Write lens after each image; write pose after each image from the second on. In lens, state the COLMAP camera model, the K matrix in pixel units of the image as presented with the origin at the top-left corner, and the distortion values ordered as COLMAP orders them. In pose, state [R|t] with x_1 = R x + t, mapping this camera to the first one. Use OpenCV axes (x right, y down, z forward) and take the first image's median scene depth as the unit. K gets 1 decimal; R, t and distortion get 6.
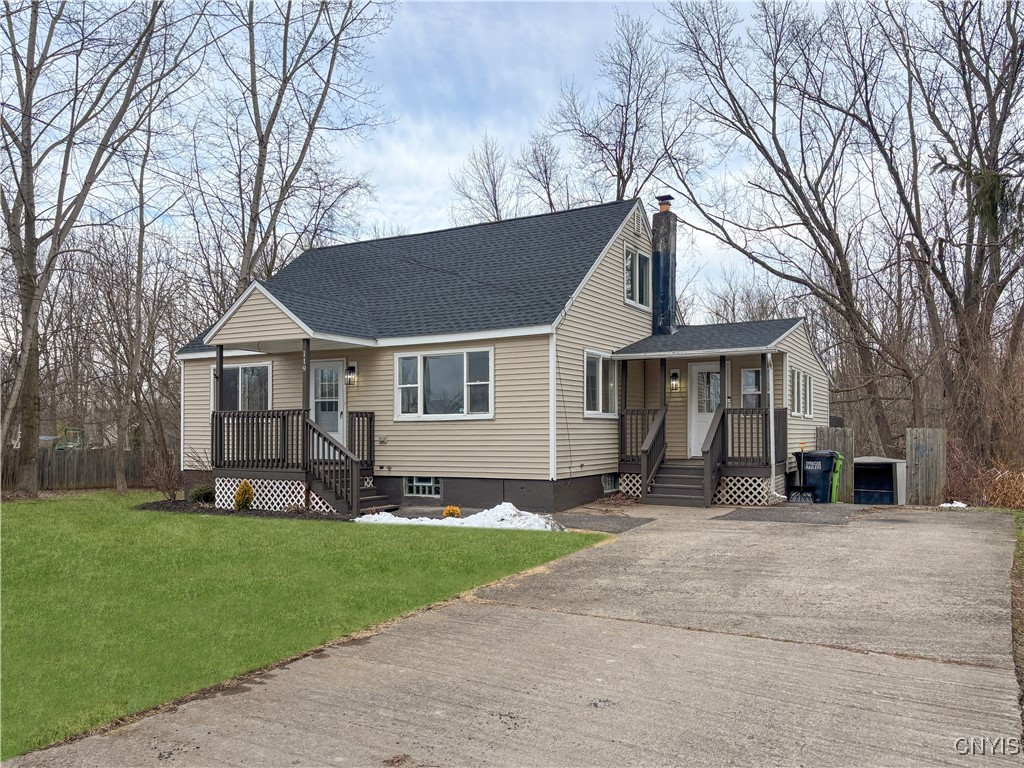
lens RADIAL K [[785.4, 0, 512.0], [0, 785.4, 384.0], [0, 0, 1]] dist [0.046733, -0.000880]
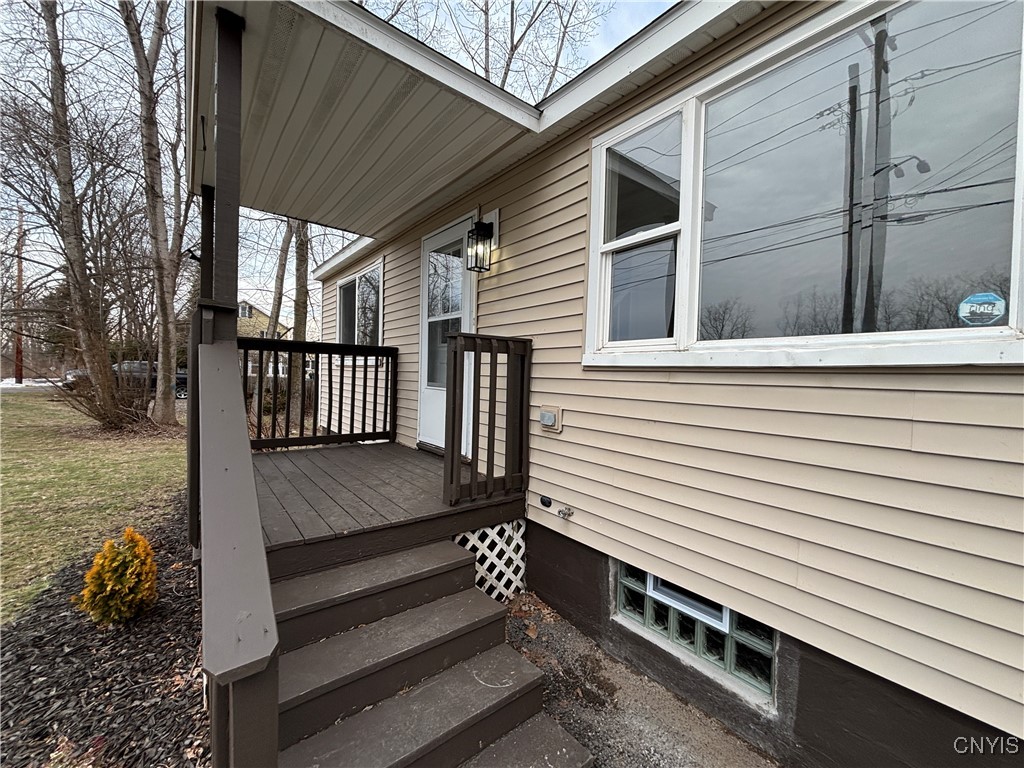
lens RADIAL K [[407.4, 0, 515.7], [0, 407.4, 381.2], [0, 0, 1]] dist [-0.008610, -0.000303]
pose [[0.929802, 0.041321, -0.365734, -0.119437], [-0.019388, 0.997797, 0.063443, 0.044174], [0.367550, -0.051899, 0.928555, 0.859692]]
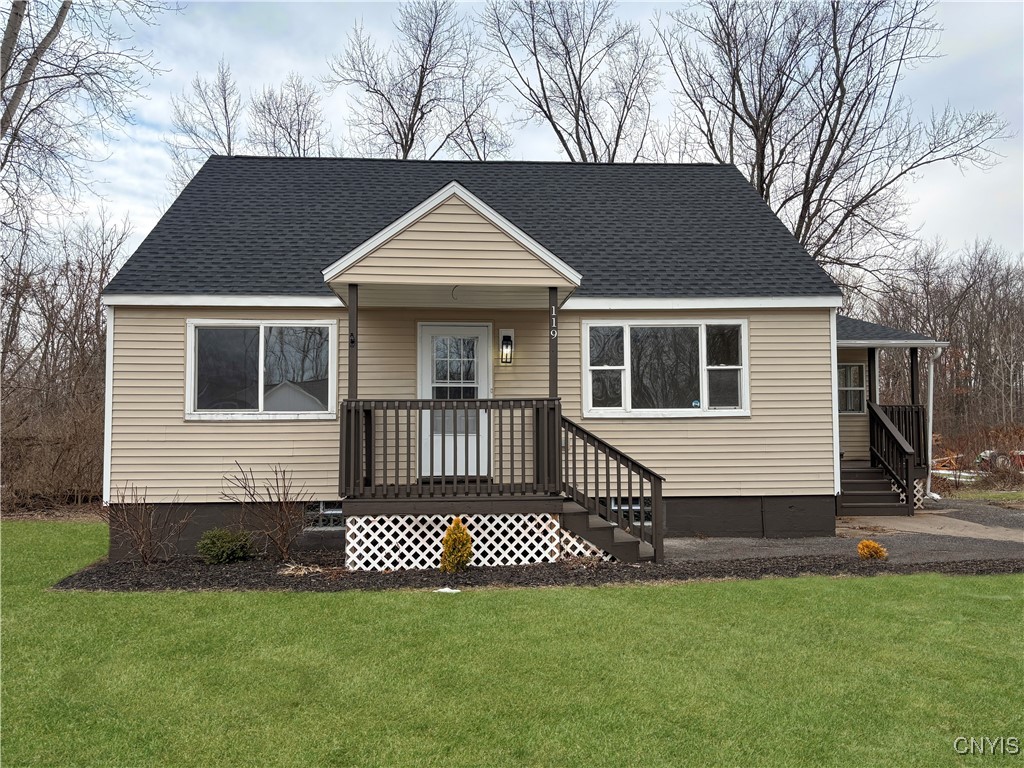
lens RADIAL K [[785.4, 0, 512.0], [0, 785.4, 384.0], [0, 0, 1]] dist [0.046733, -0.000880]
pose [[0.828965, 0.028567, 0.558570, -0.598357], [-0.026283, 0.999581, -0.012117, 0.027744], [-0.558682, -0.004636, 0.829369, 0.473832]]
